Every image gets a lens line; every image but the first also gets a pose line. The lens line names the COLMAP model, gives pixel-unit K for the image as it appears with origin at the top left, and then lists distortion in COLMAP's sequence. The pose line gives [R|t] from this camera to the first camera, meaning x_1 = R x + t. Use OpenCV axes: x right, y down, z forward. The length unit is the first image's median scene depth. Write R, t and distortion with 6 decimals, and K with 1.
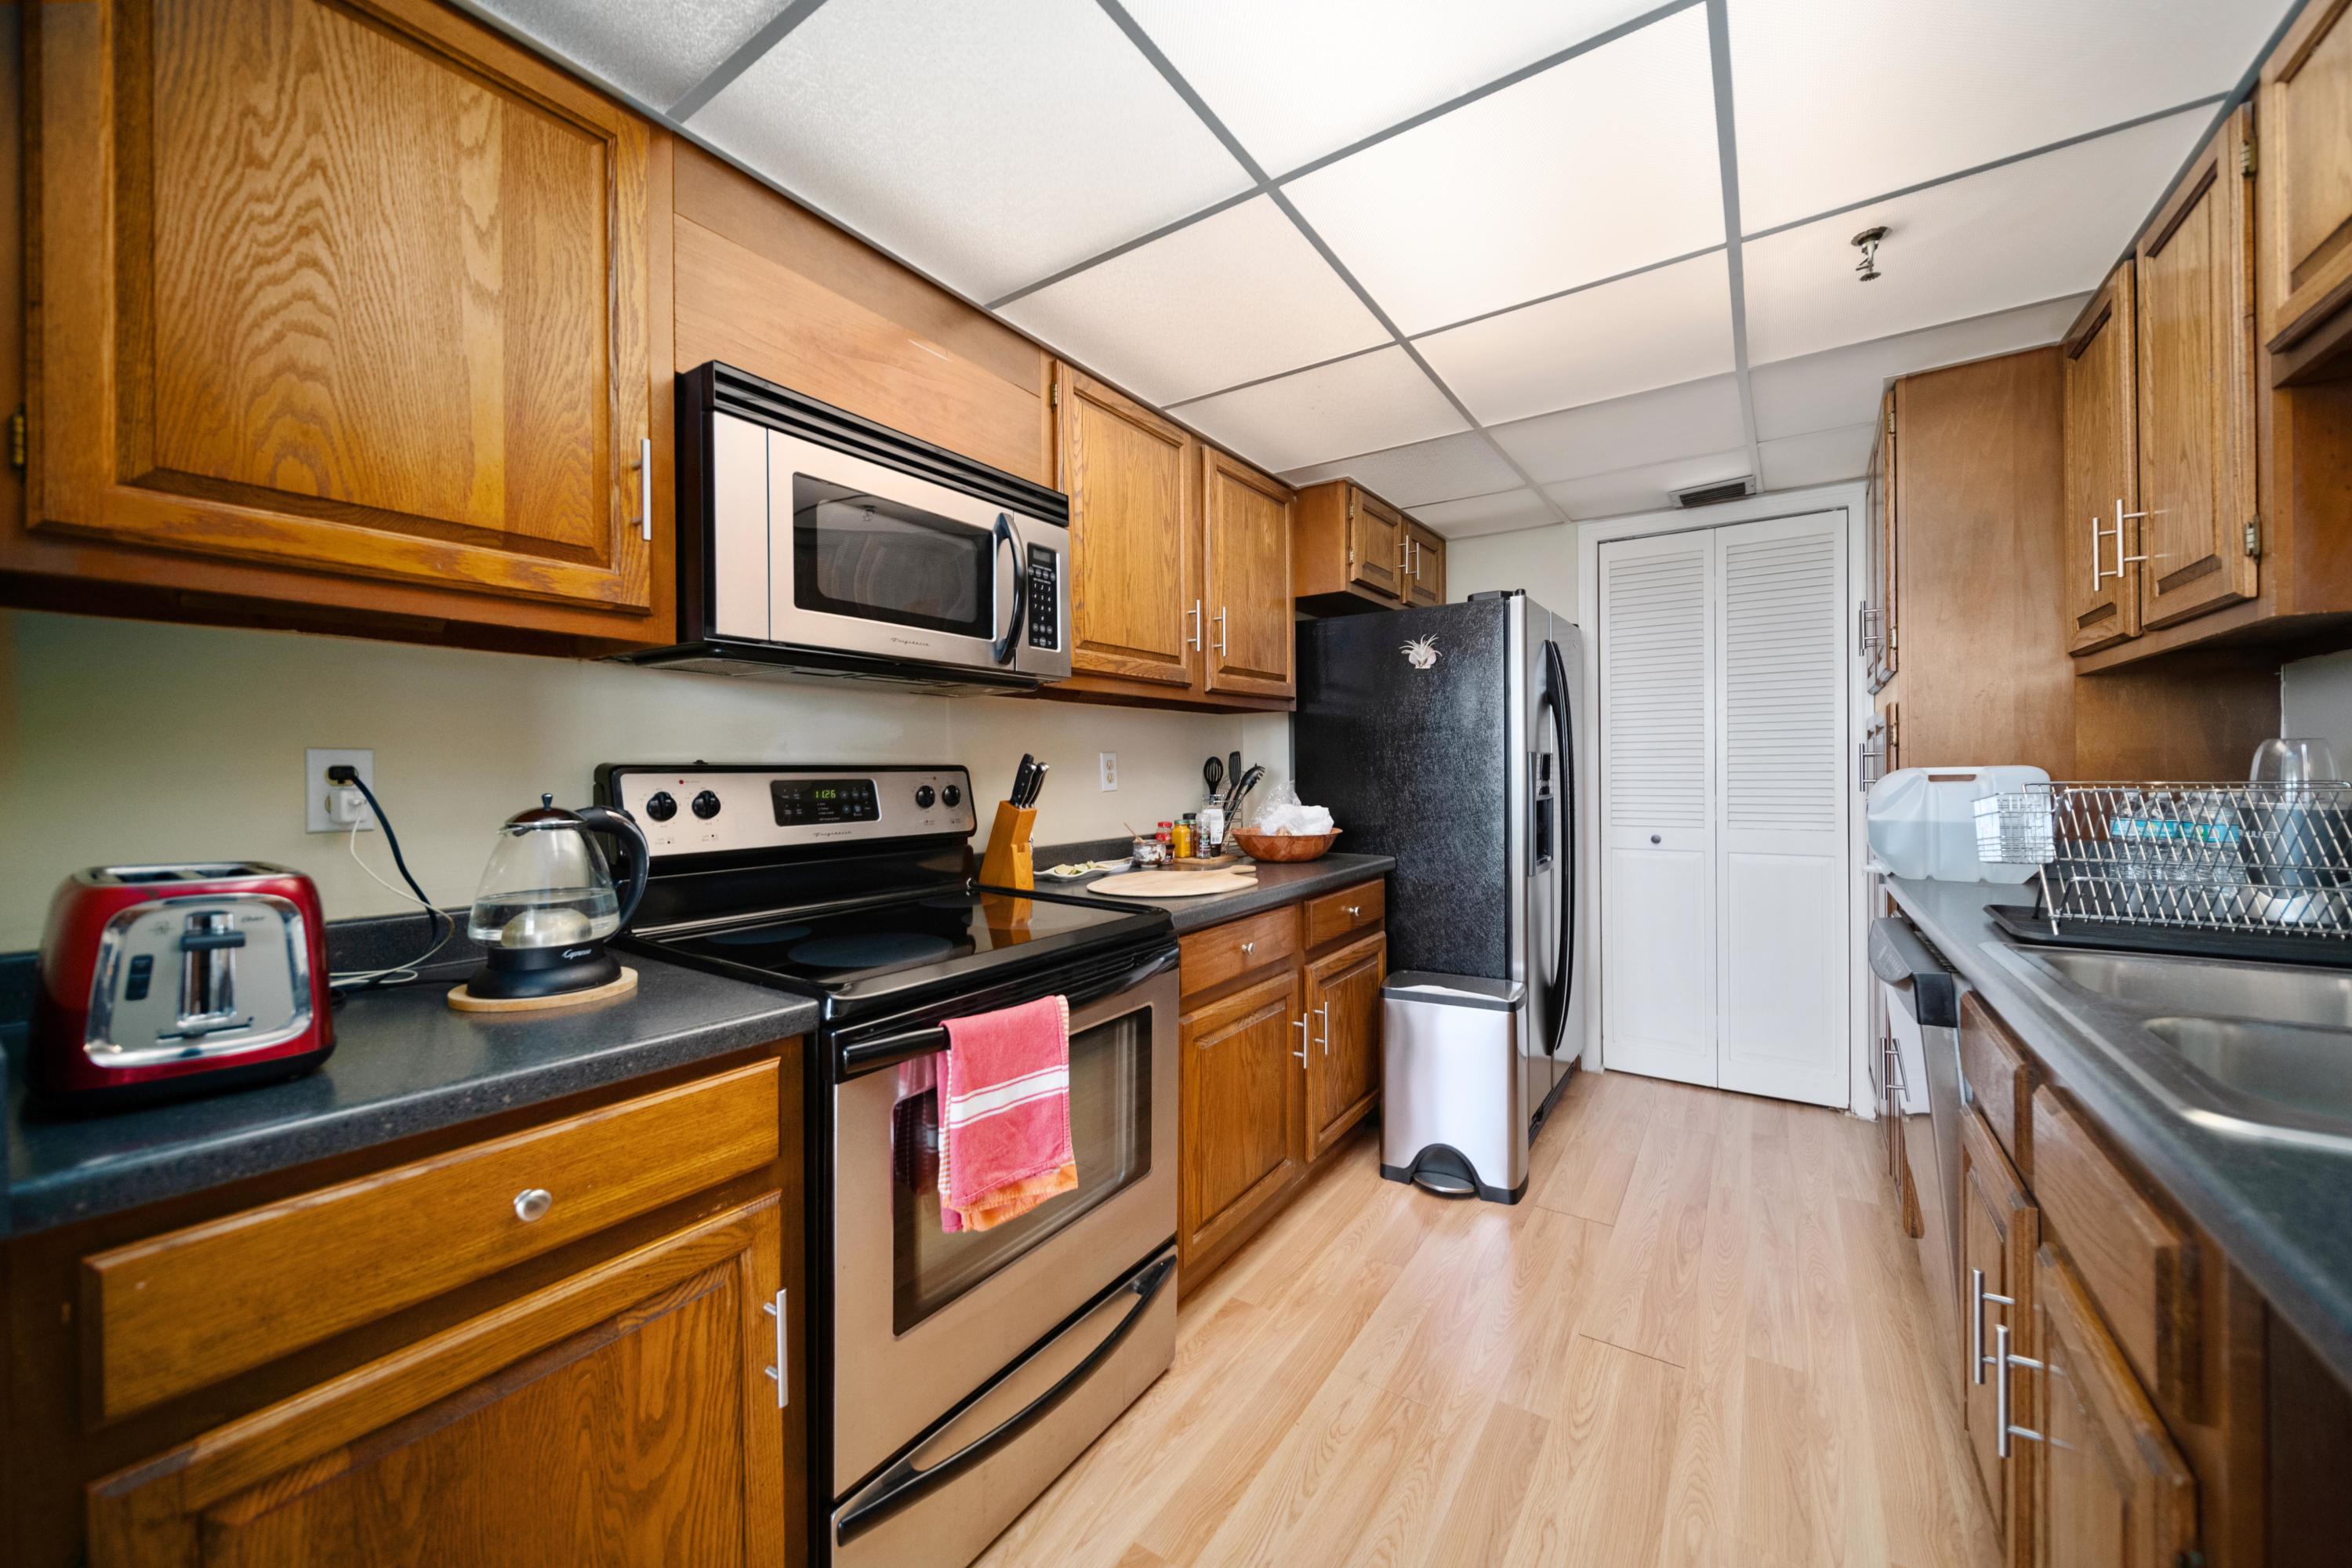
lens RADIAL K [[871.2, 0, 1171.7], [0, 871.2, 774.8], [0, 0, 1]] dist [0.001309, -0.001483]
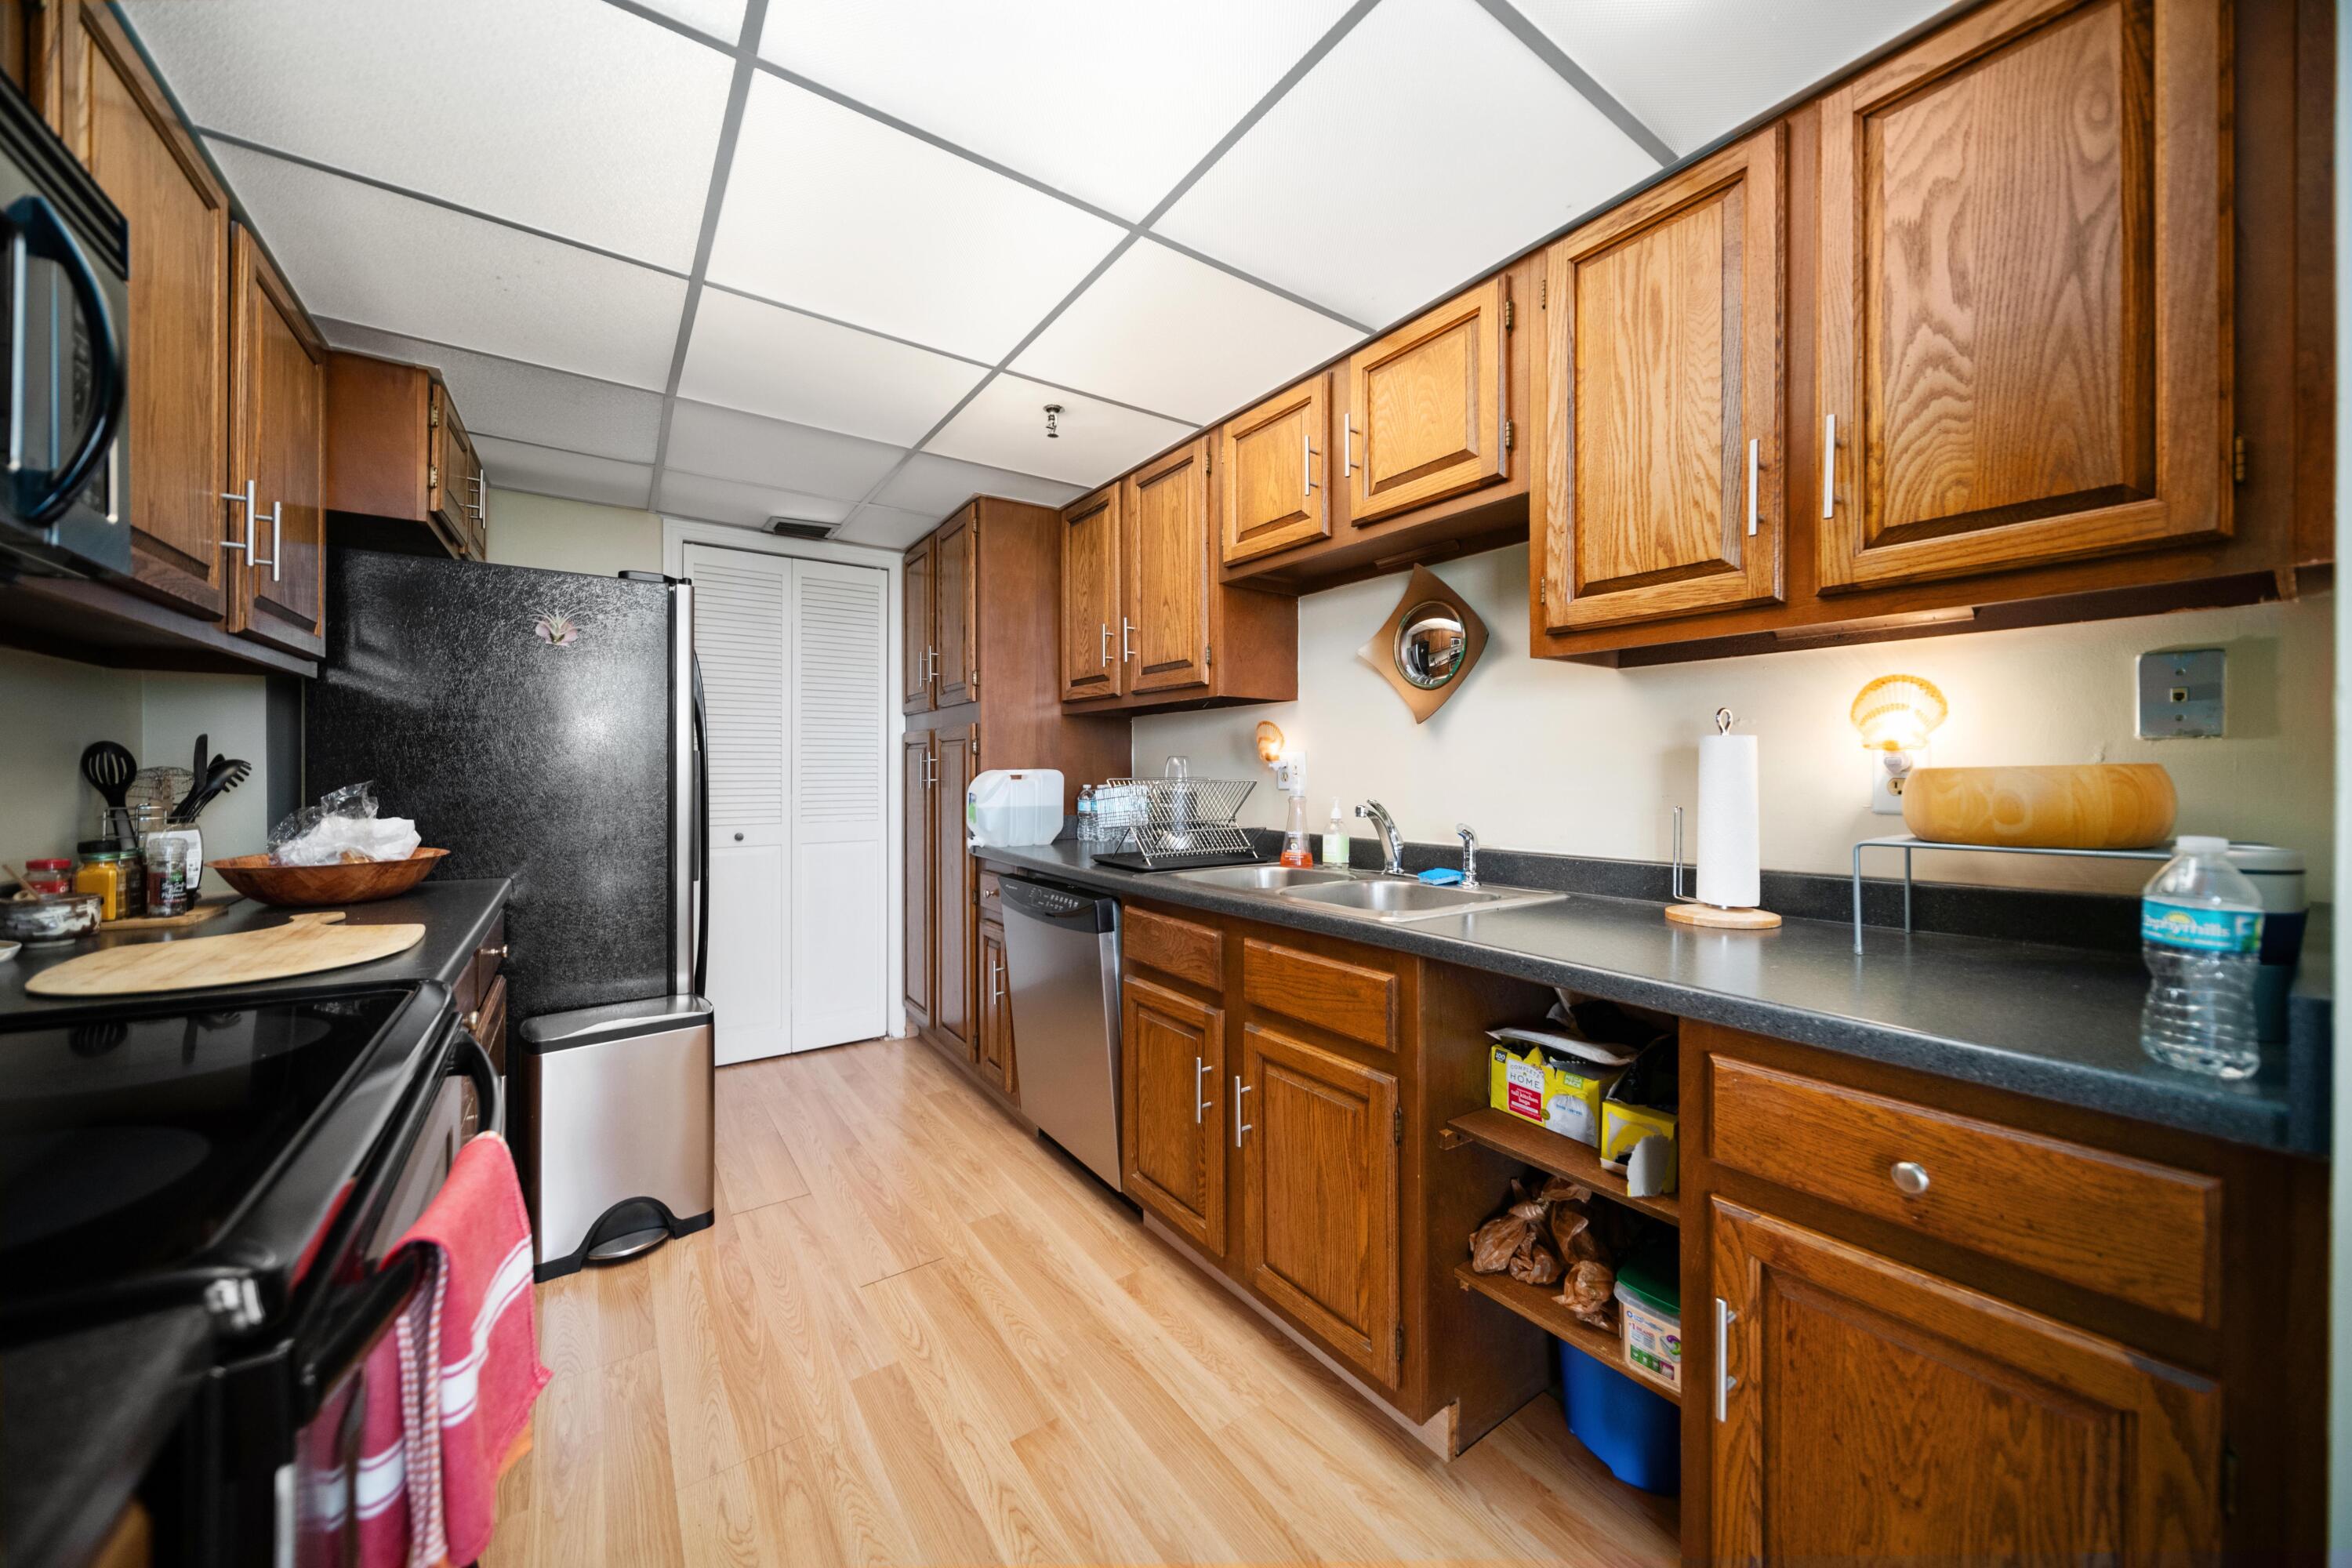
lens RADIAL K [[837.3, 0, 1175.4], [0, 837.3, 772.5], [0, 0, 1]] dist [0.001251, 0.000009]
pose [[0.343996, 0.006742, 0.938947, -0.291462], [0.001314, 0.999970, -0.007662, 0.006093], [-0.938970, 0.003870, 0.343977, 0.204237]]
